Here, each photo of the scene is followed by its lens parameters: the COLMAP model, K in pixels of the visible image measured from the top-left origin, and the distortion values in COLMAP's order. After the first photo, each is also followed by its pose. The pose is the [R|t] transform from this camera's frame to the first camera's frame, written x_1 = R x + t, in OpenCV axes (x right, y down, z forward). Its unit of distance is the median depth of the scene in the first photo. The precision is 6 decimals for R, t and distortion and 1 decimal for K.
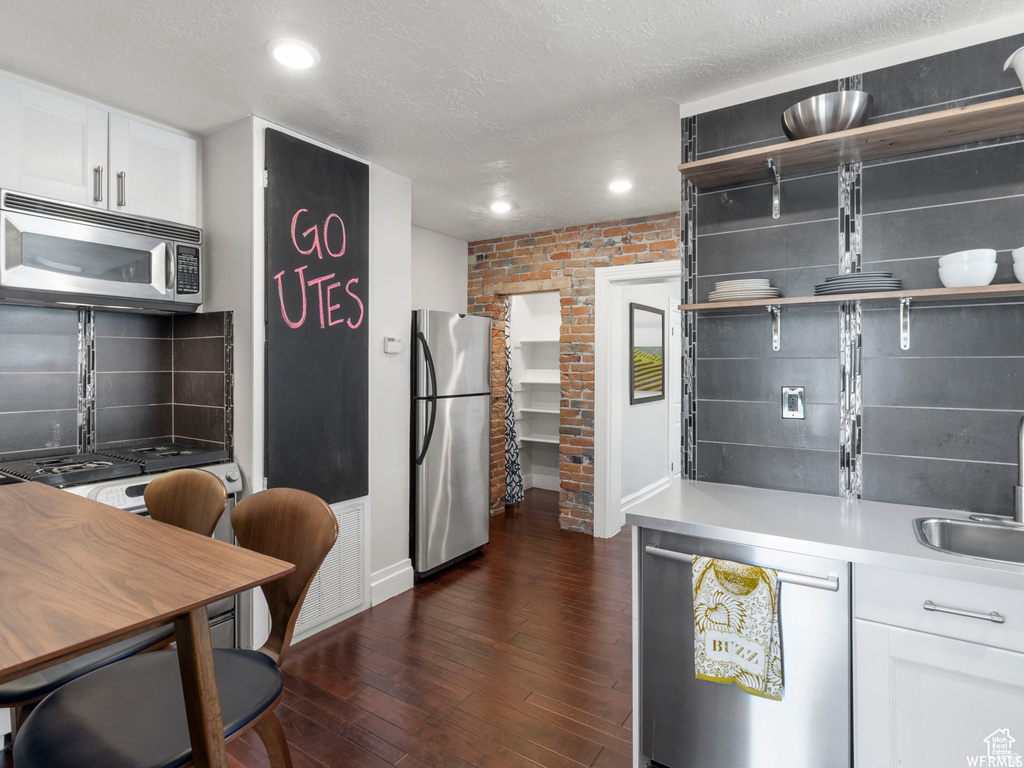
lens RADIAL K [[548.2, 0, 527.2], [0, 548.2, 366.0], [0, 0, 1]] dist [0.012296, -0.000228]
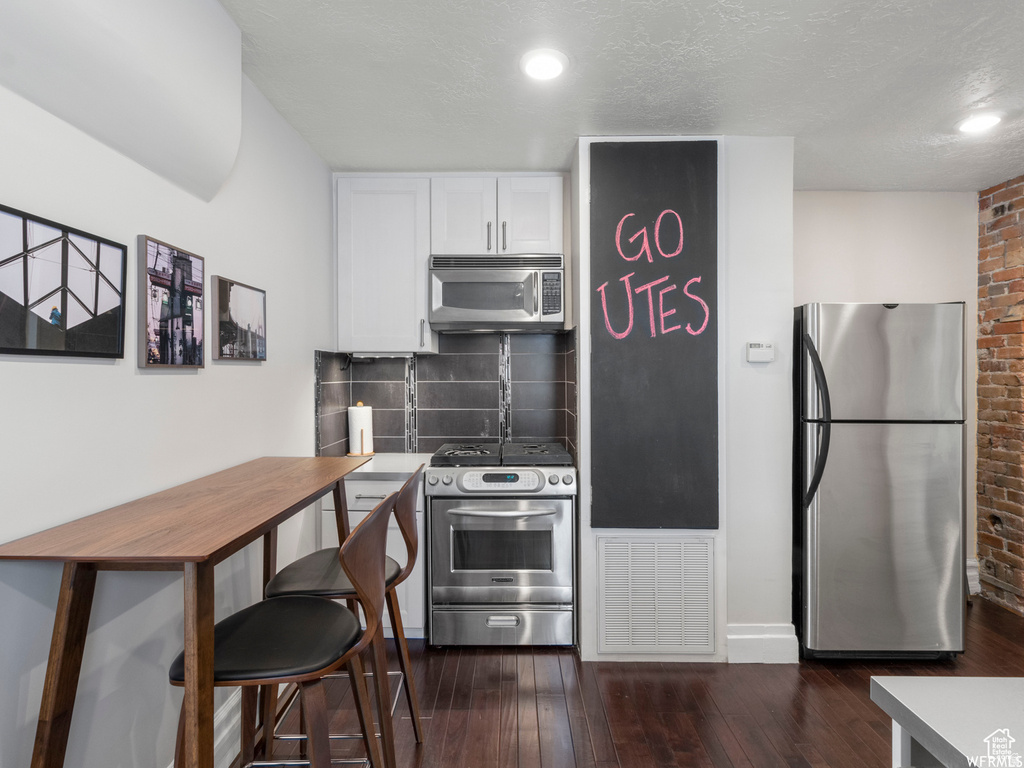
lens RADIAL K [[548.2, 0, 512.6], [0, 548.2, 382.3], [0, 0, 1]] dist [0.012296, -0.000228]
pose [[0.537709, 0.012004, -0.843045, 0.278504], [-0.003704, 0.999923, 0.011875, -0.002375], [0.843122, -0.003262, 0.537712, 0.297233]]
